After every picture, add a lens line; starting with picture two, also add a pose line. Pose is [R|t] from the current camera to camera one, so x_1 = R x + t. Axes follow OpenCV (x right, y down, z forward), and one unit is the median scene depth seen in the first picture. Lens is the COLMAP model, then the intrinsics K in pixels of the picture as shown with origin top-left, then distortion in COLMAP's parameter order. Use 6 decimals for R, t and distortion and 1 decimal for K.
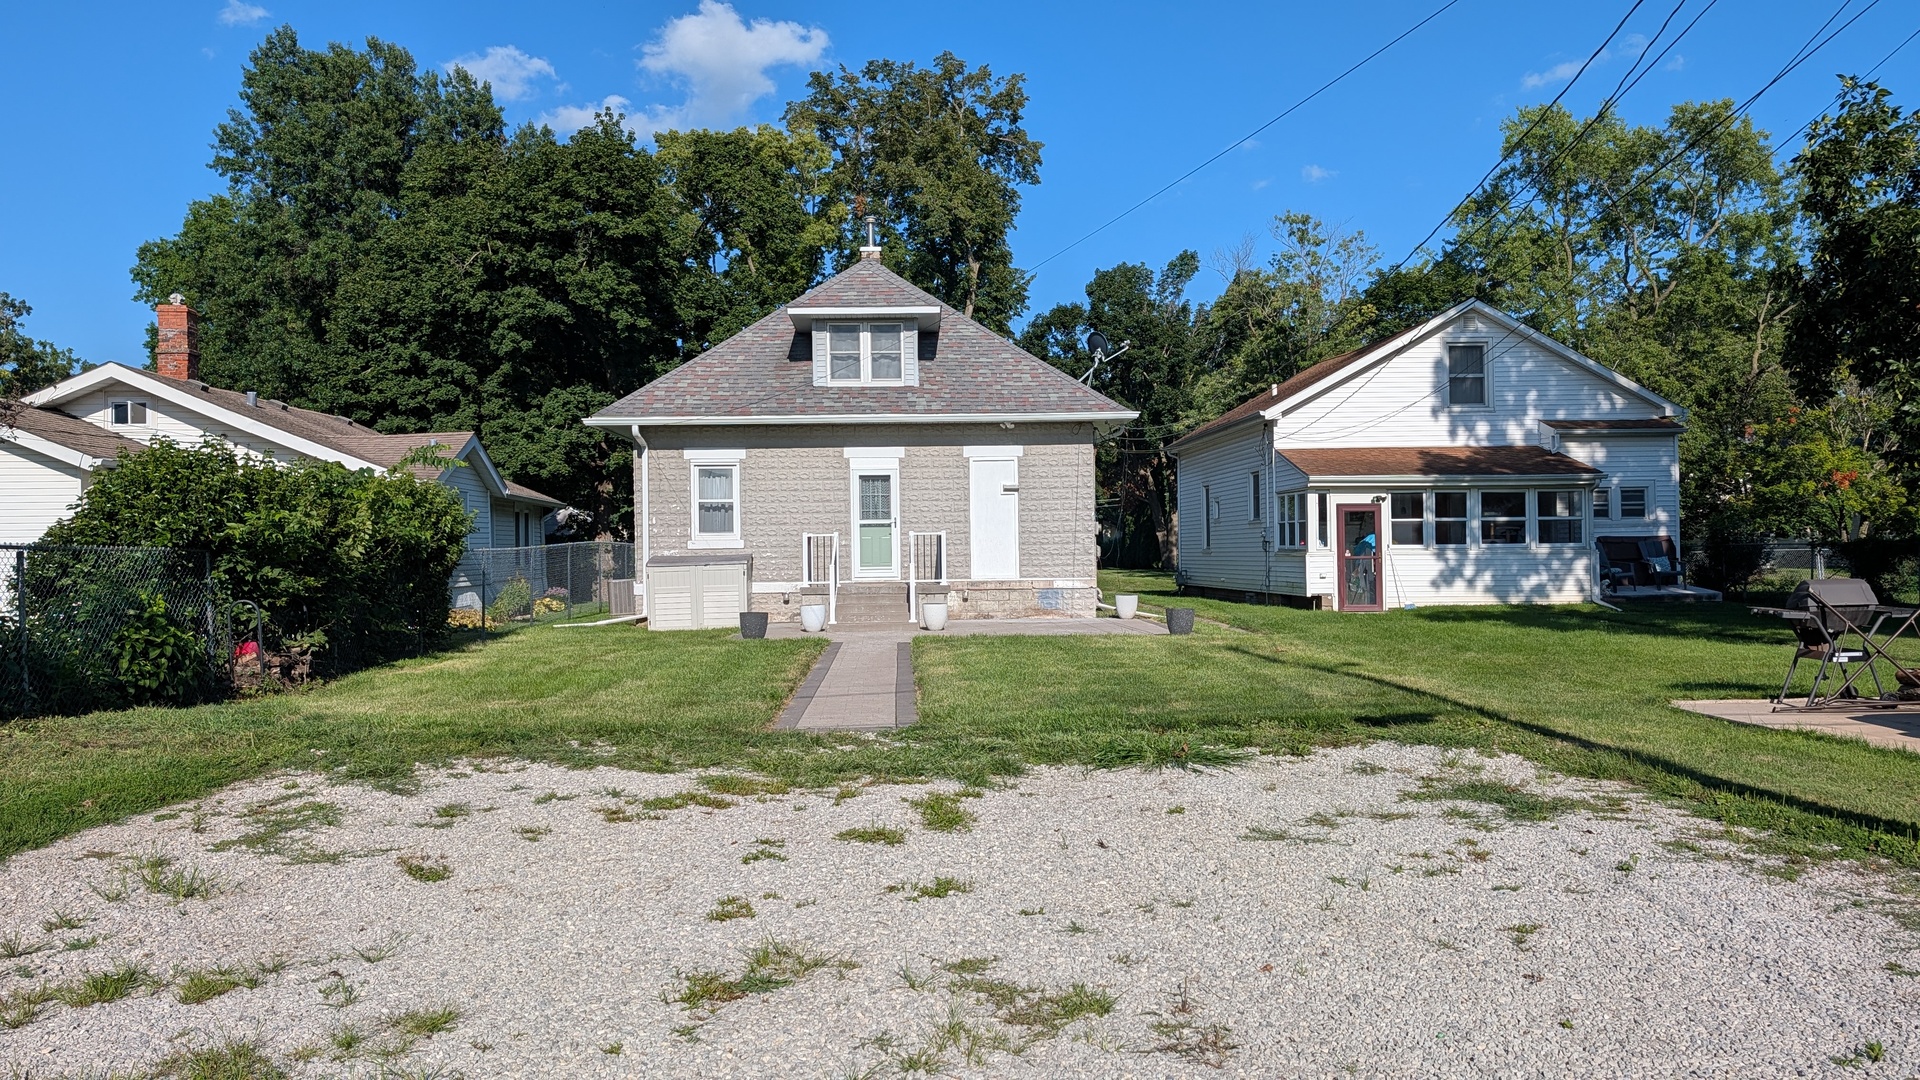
lens RADIAL K [[1398.9, 0, 971.3], [0, 1398.9, 535.6], [0, 0, 1]] dist [0.038372, -0.010550]
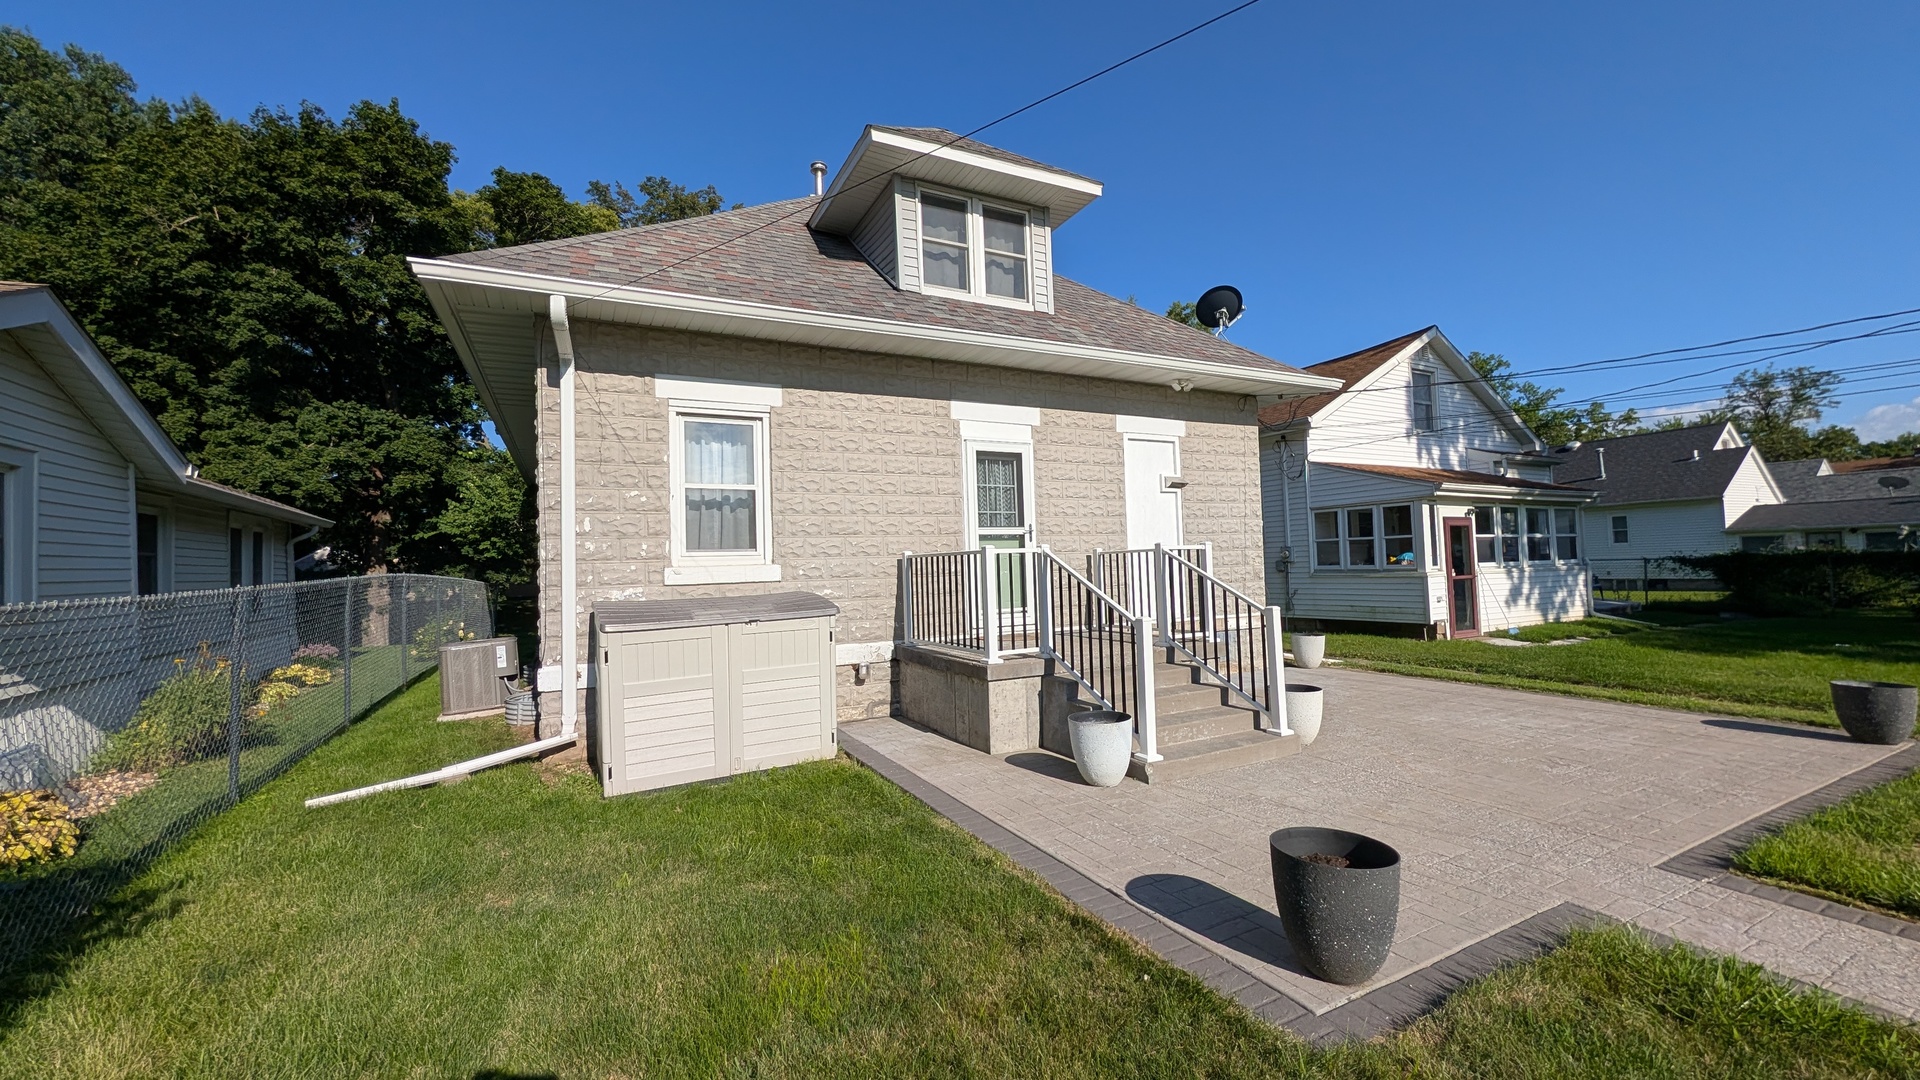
lens RADIAL K [[734.5, 0, 952.9], [0, 734.5, 541.7], [0, 0, 1]] dist [-0.002410, 0.001676]
pose [[0.909572, 0.001448, 0.415545, -0.200977], [0.012699, 0.999430, -0.031278, 0.003520], [-0.415353, 0.033726, 0.909035, 0.677699]]
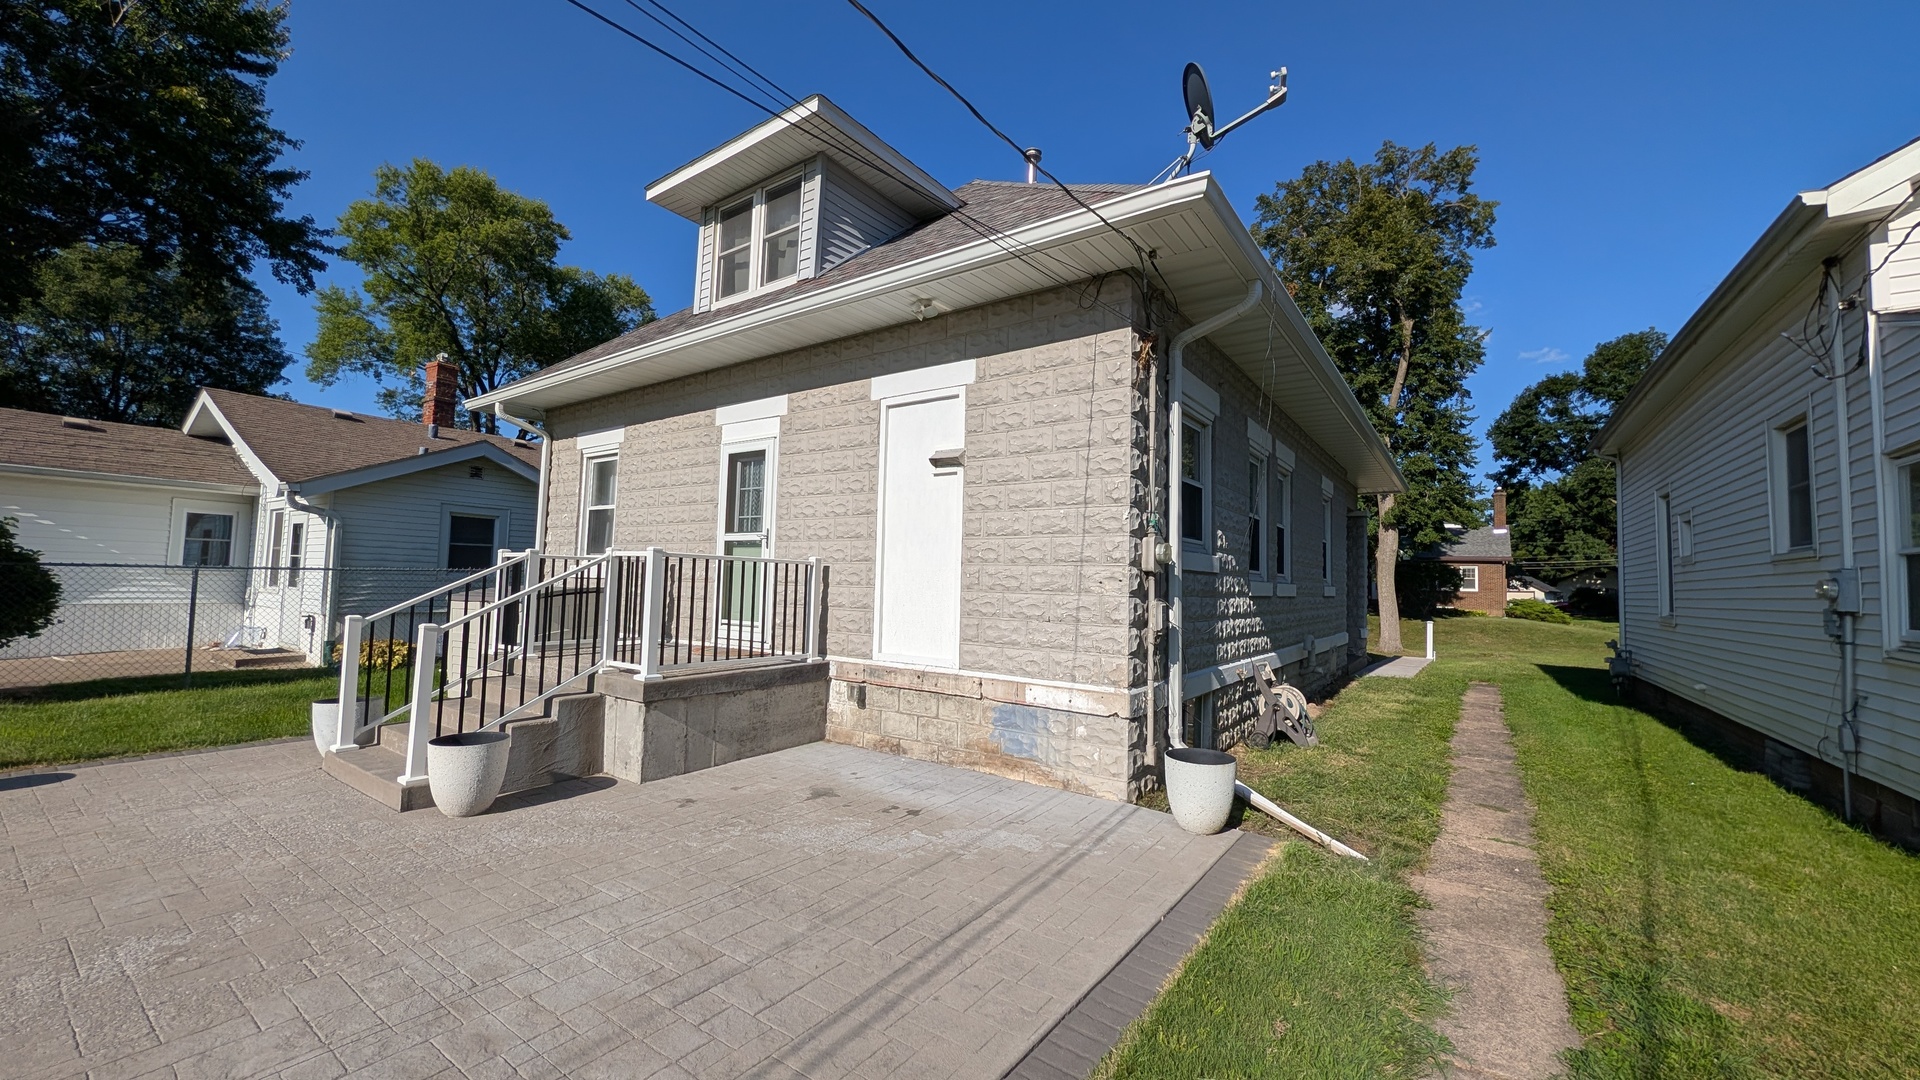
lens RADIAL K [[734.5, 0, 958.0], [0, 734.5, 536.1], [0, 0, 1]] dist [-0.002410, 0.001676]
pose [[0.784263, -0.005979, -0.620399, 0.161622], [-0.028228, 0.998574, -0.045307, 0.000222], [0.619786, 0.053045, 0.782976, 0.770520]]
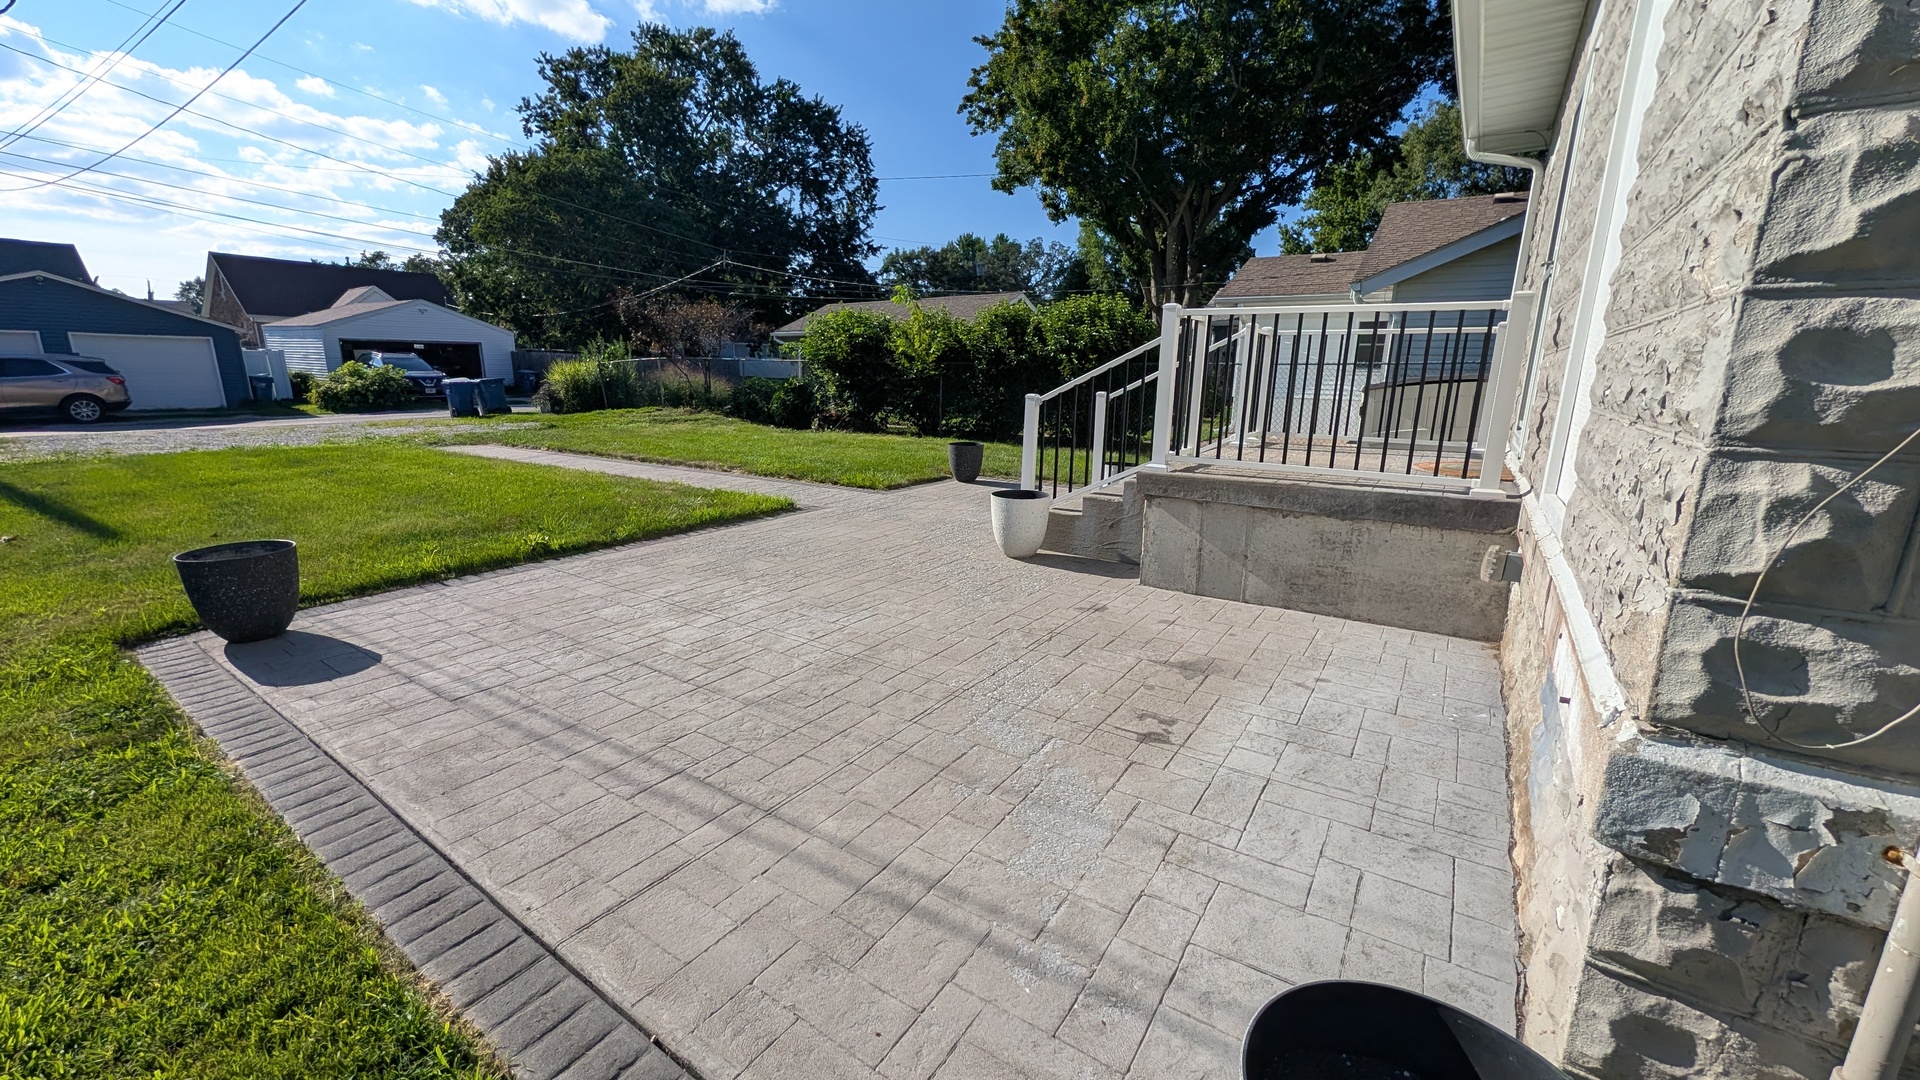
lens RADIAL K [[734.5, 0, 955.7], [0, 734.5, 542.0], [0, 0, 1]] dist [-0.002410, 0.001676]
pose [[-0.608683, 0.184163, -0.771744, 0.126525], [0.003854, 0.973363, 0.229236, 0.011627], [0.793404, 0.136558, -0.593179, 0.970475]]
